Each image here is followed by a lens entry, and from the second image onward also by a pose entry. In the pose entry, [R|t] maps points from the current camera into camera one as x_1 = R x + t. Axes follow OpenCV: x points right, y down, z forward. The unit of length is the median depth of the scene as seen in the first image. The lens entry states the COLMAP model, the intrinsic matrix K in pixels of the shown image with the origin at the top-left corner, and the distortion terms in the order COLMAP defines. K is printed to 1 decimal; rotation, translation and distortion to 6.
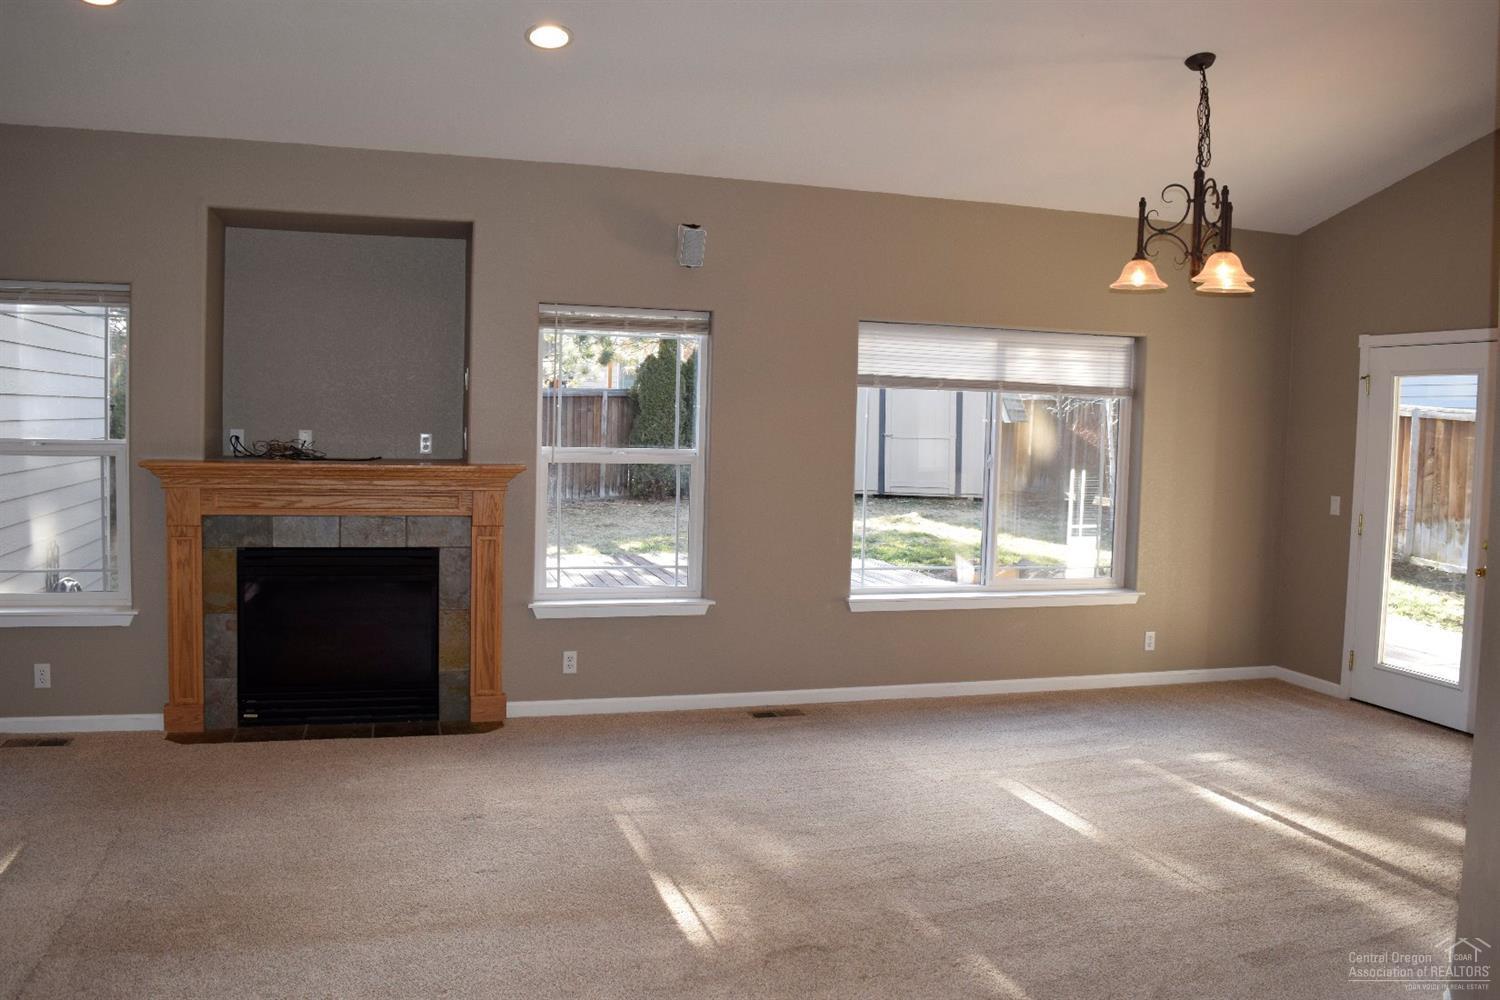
lens RADIAL K [[1172.0, 0, 747.8], [0, 1172.0, 498.1], [0, 0, 1]] dist [-0.092425, 0.009983]
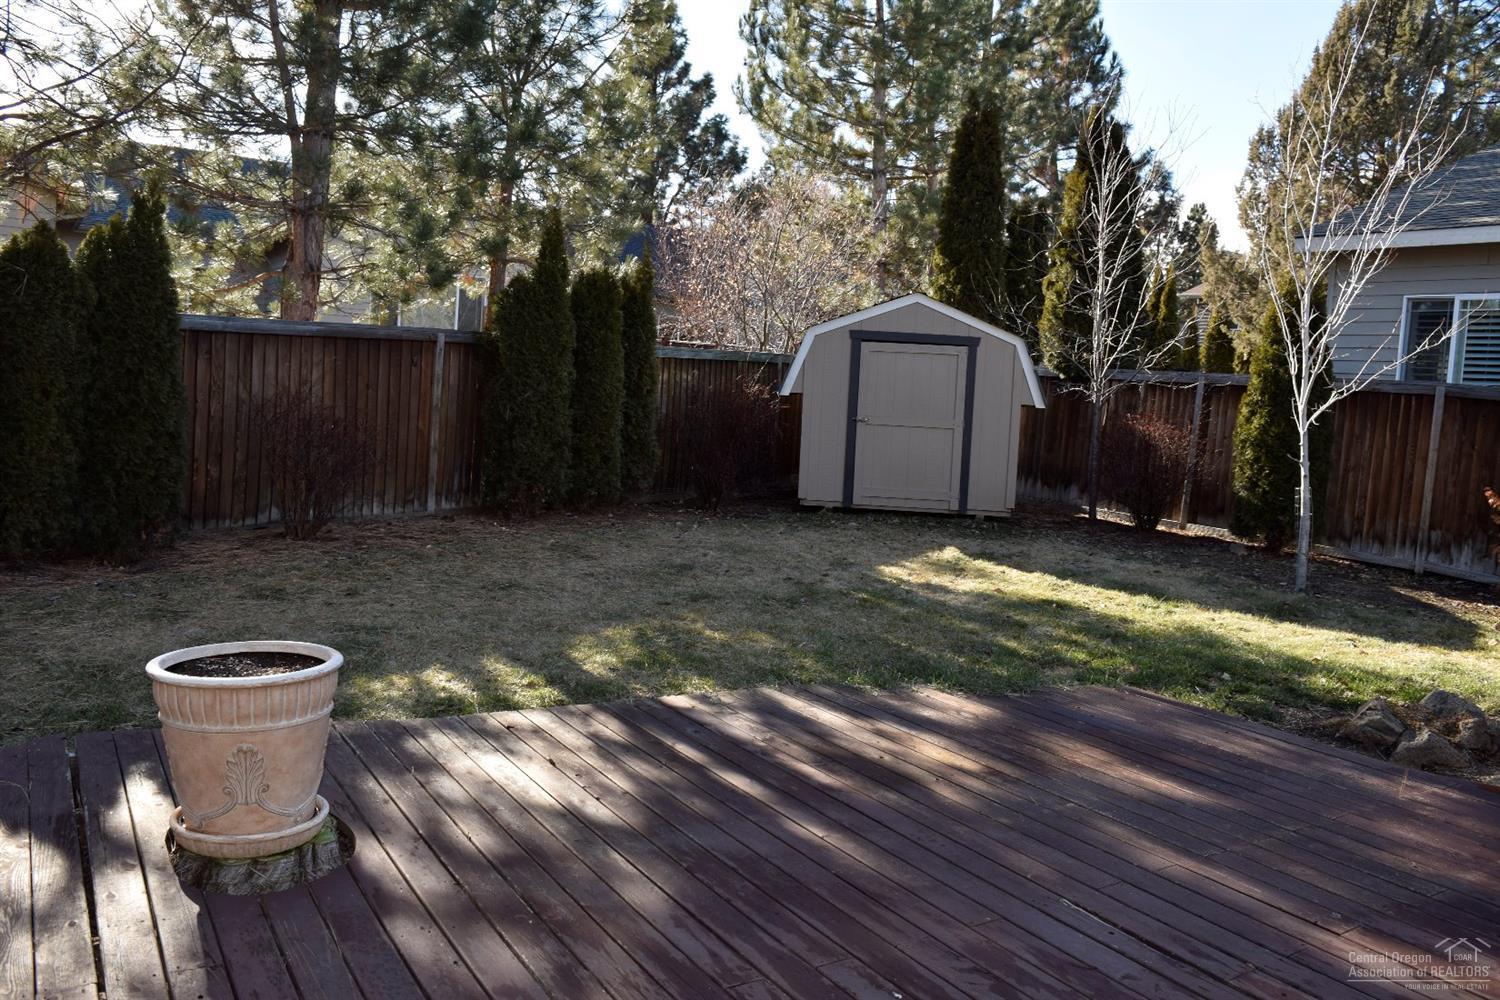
lens RADIAL K [[1172.0, 0, 752.1], [0, 1172.0, 501.2], [0, 0, 1]] dist [-0.092425, 0.009983]
pose [[0.968204, 0.013185, 0.249815, -0.113839], [-0.020249, 0.999464, 0.025726, -0.024278], [-0.249342, -0.029967, 0.967952, 0.385004]]
